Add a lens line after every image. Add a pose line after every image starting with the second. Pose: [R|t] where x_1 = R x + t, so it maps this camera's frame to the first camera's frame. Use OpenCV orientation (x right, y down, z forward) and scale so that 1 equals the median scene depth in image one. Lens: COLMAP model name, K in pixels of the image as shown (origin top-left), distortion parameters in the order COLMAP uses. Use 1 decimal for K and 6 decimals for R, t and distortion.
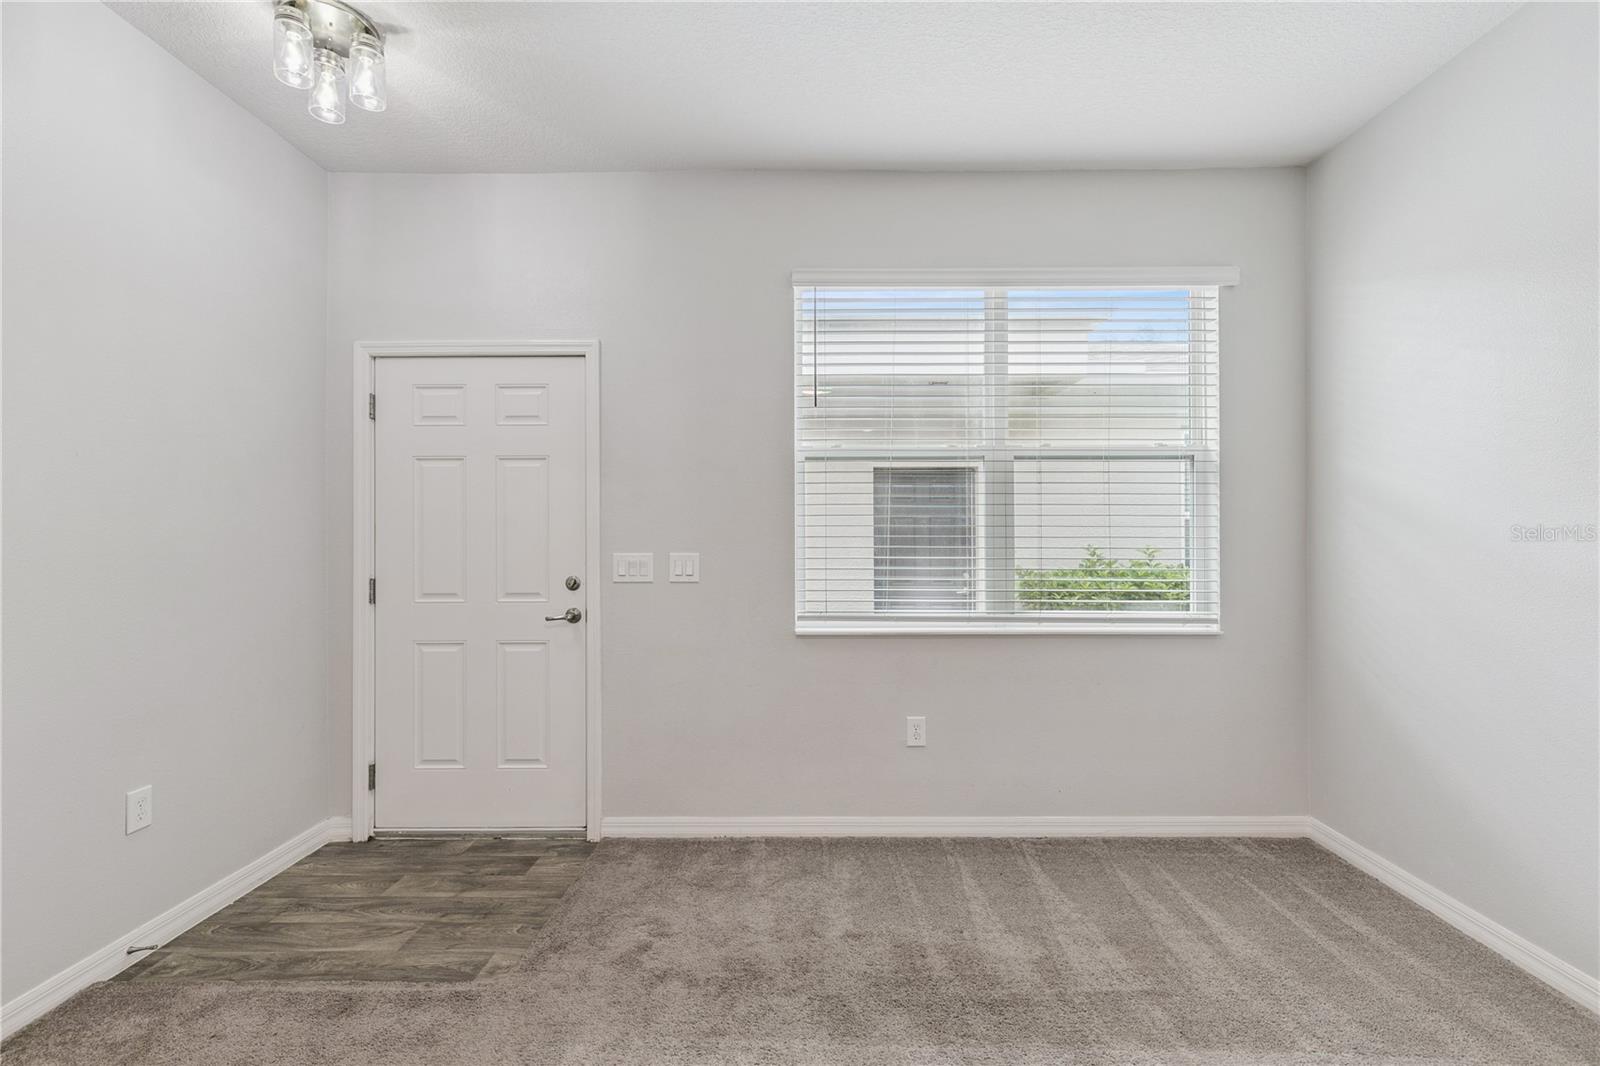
lens RADIAL K [[715.6, 0, 814.7], [0, 715.6, 530.0], [0, 0, 1]] dist [0.005525, -0.002113]
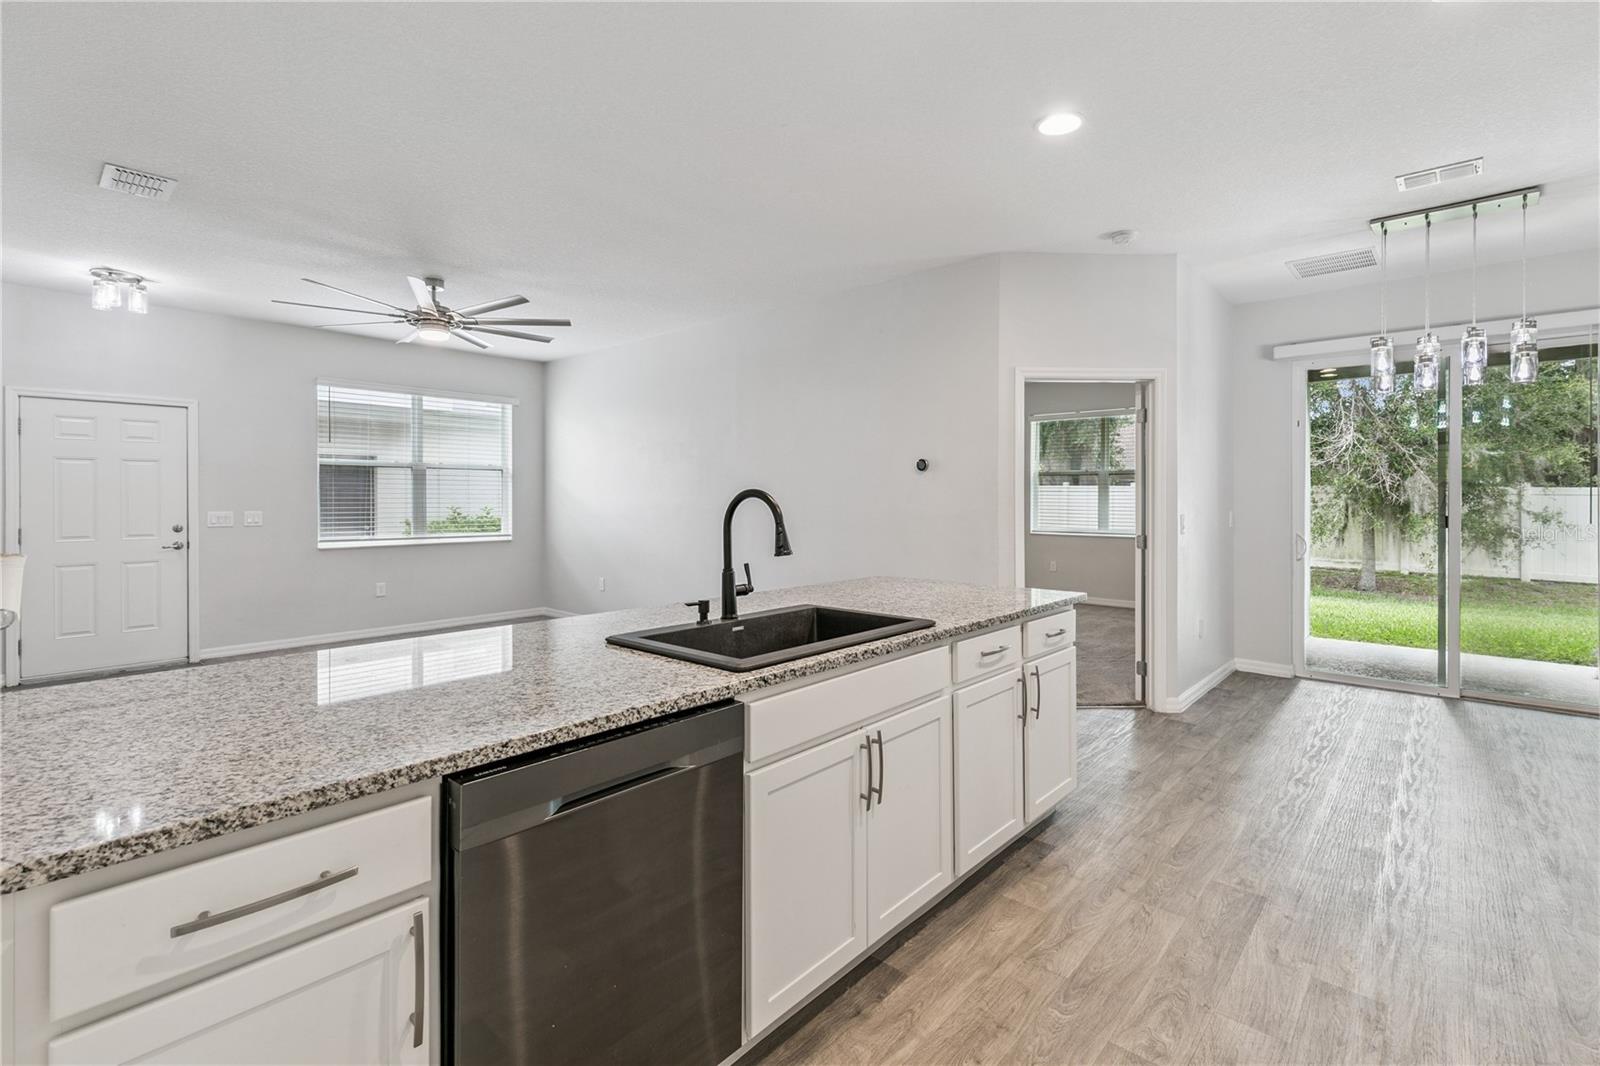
lens RADIAL K [[715.6, 0, 799.2], [0, 715.6, 495.3], [0, 0, 1]] dist [0.005525, -0.002113]
pose [[0.670995, 0.003405, 0.741454, -0.650595], [-0.003418, 0.999993, -0.001498, -0.014948], [-0.741454, -0.001529, 0.671002, -1.493707]]
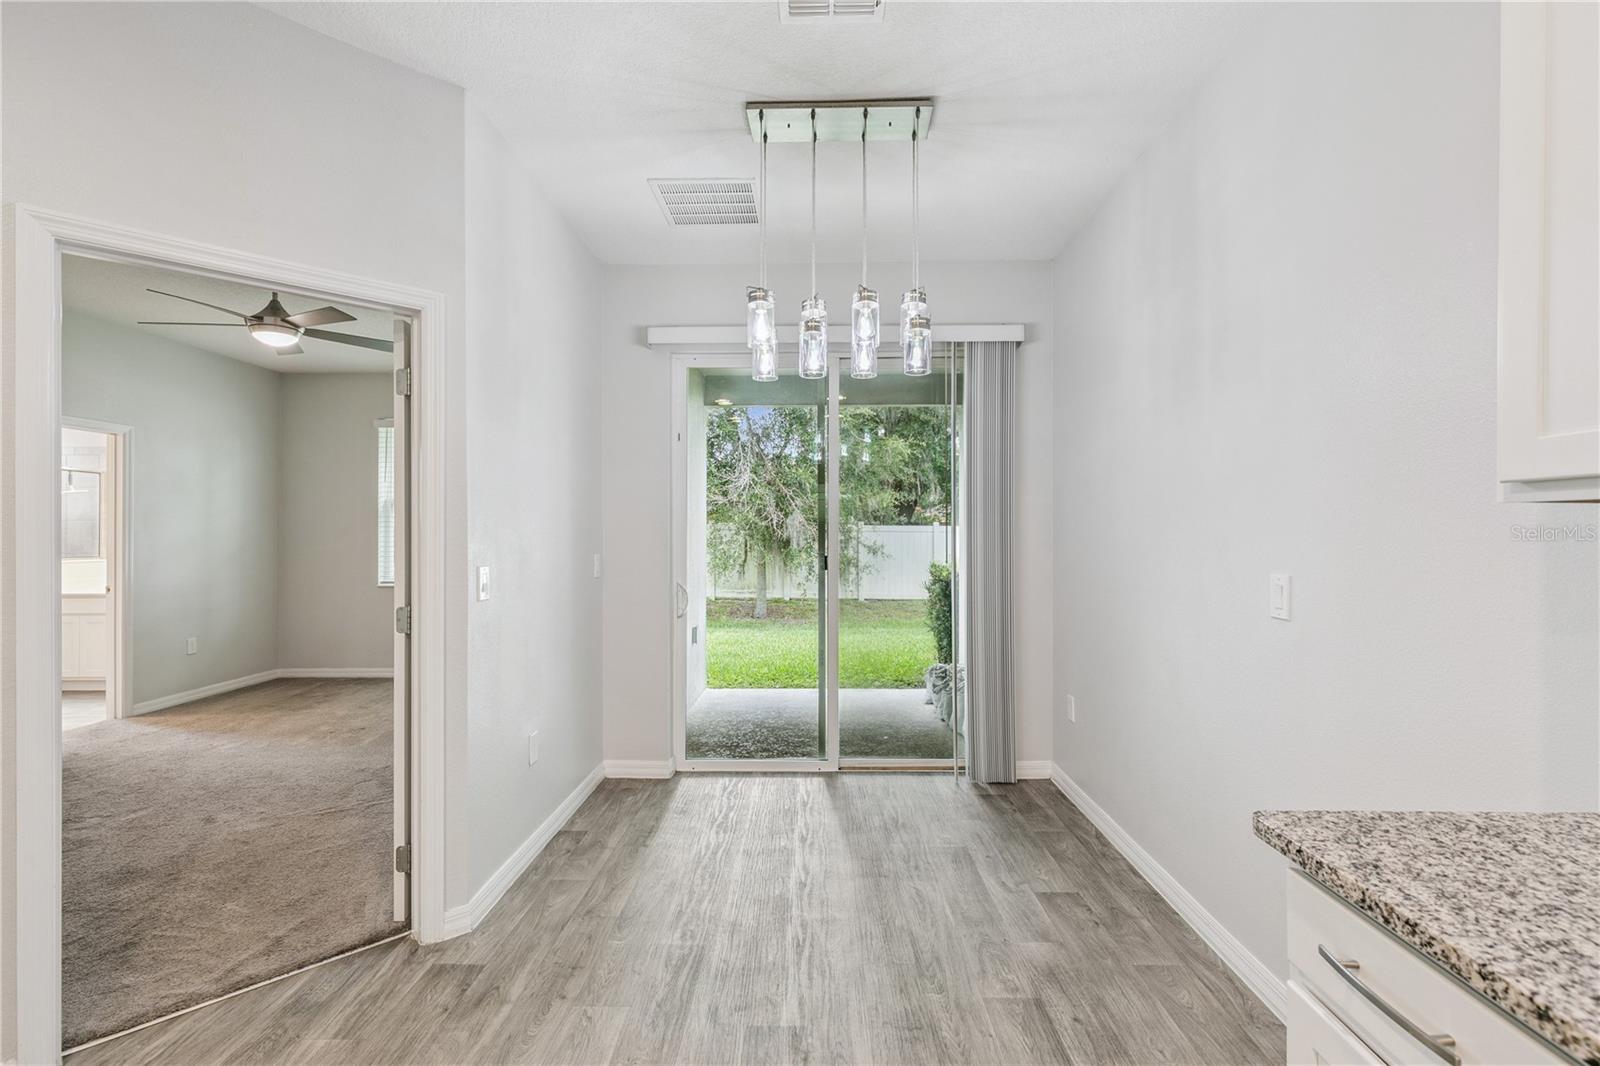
lens RADIAL K [[715.6, 0, 811.7], [0, 715.6, 528.9], [0, 0, 1]] dist [0.005525, -0.002113]
pose [[-0.000729, 0.007556, 0.999971, 0.134981], [-0.002222, 0.999969, -0.007558, -0.017245], [-0.999997, -0.002228, -0.000712, -1.464885]]
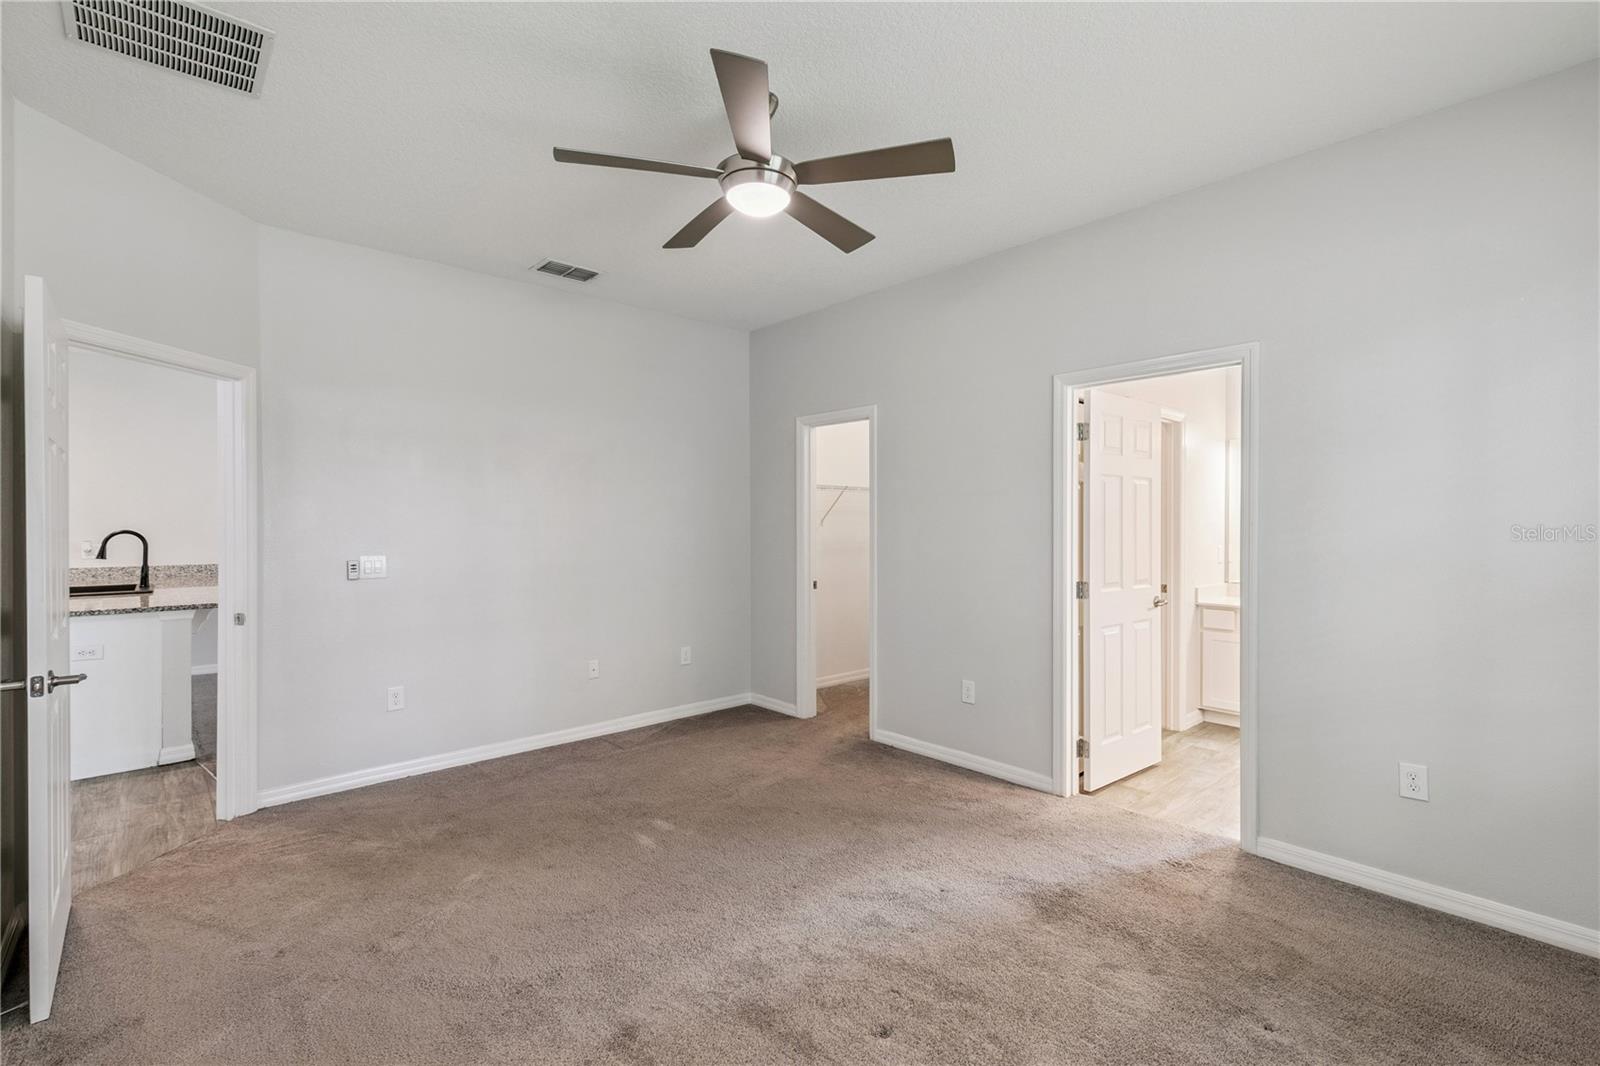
lens RADIAL K [[715.6, 0, 810.2], [0, 715.6, 525.8], [0, 0, 1]] dist [0.005525, -0.002113]
pose [[0.678161, 0.001737, -0.734911, 2.115385], [0.008045, 0.999920, 0.009788, -0.037190], [0.734869, -0.012550, 0.678093, -0.953267]]
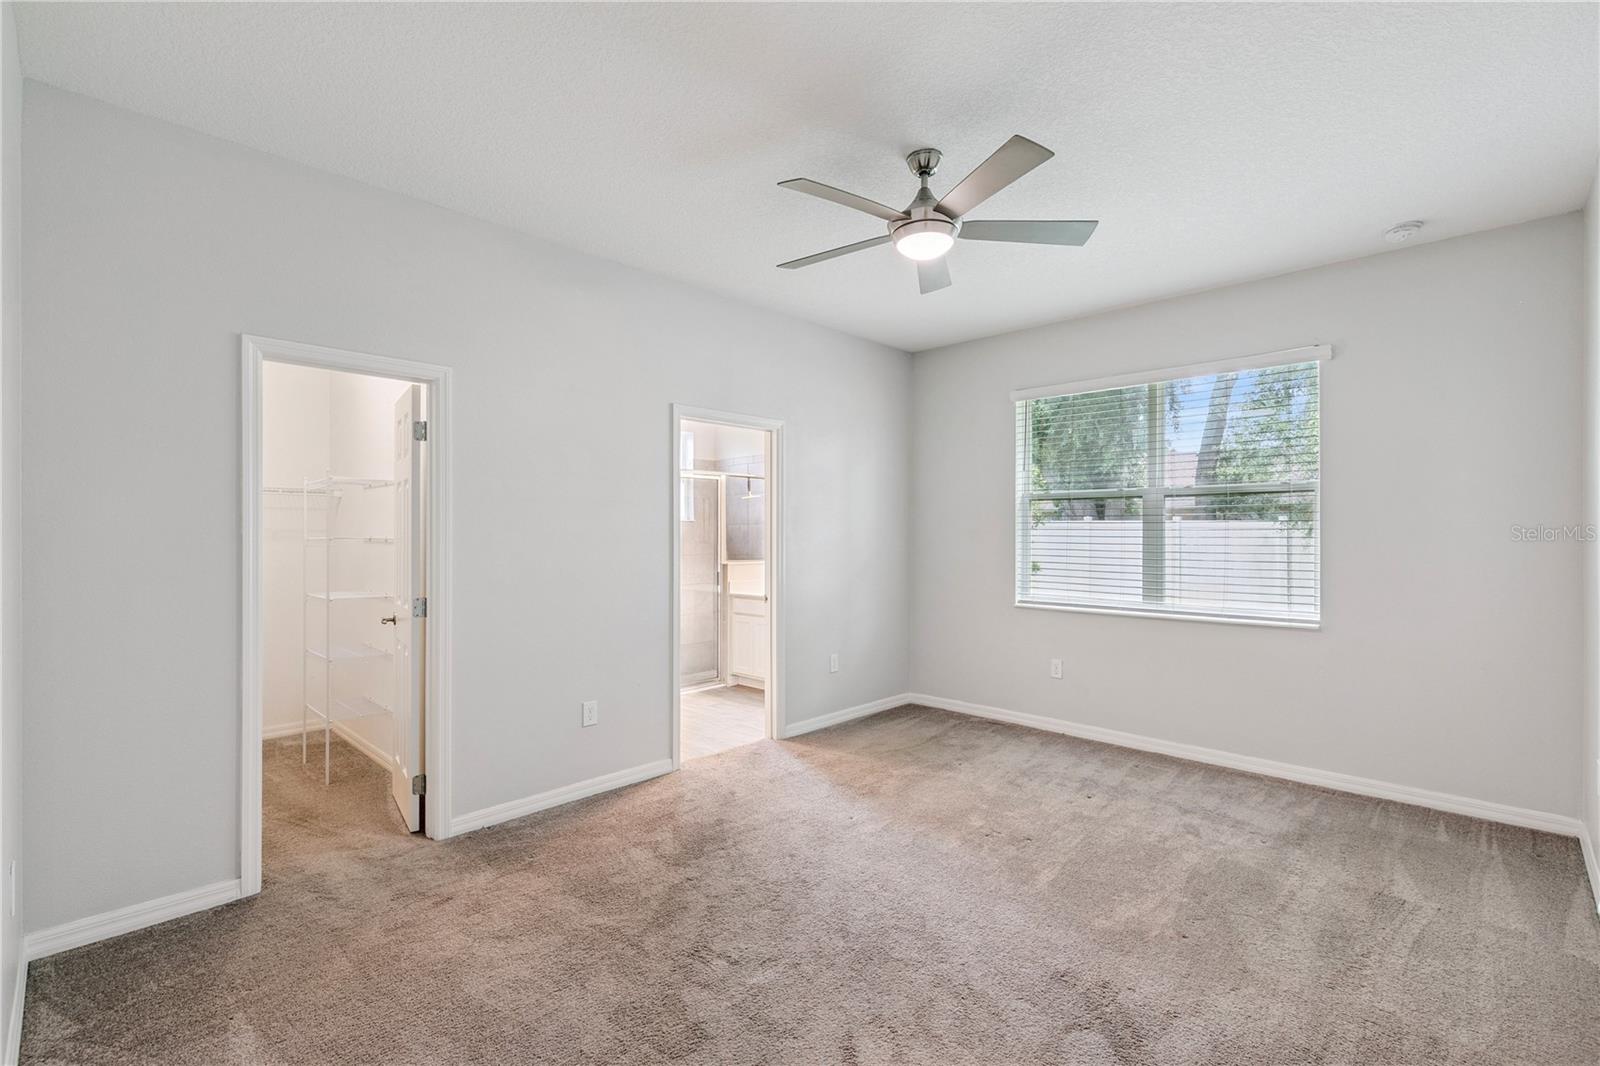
lens RADIAL K [[715.6, 0, 805.8], [0, 715.6, 525.7], [0, 0, 1]] dist [0.005525, -0.002113]
pose [[0.687365, 0.009230, 0.726254, 0.732201], [-0.004700, 0.999955, -0.008261, -0.030407], [-0.726297, 0.002265, 0.687377, -0.965364]]
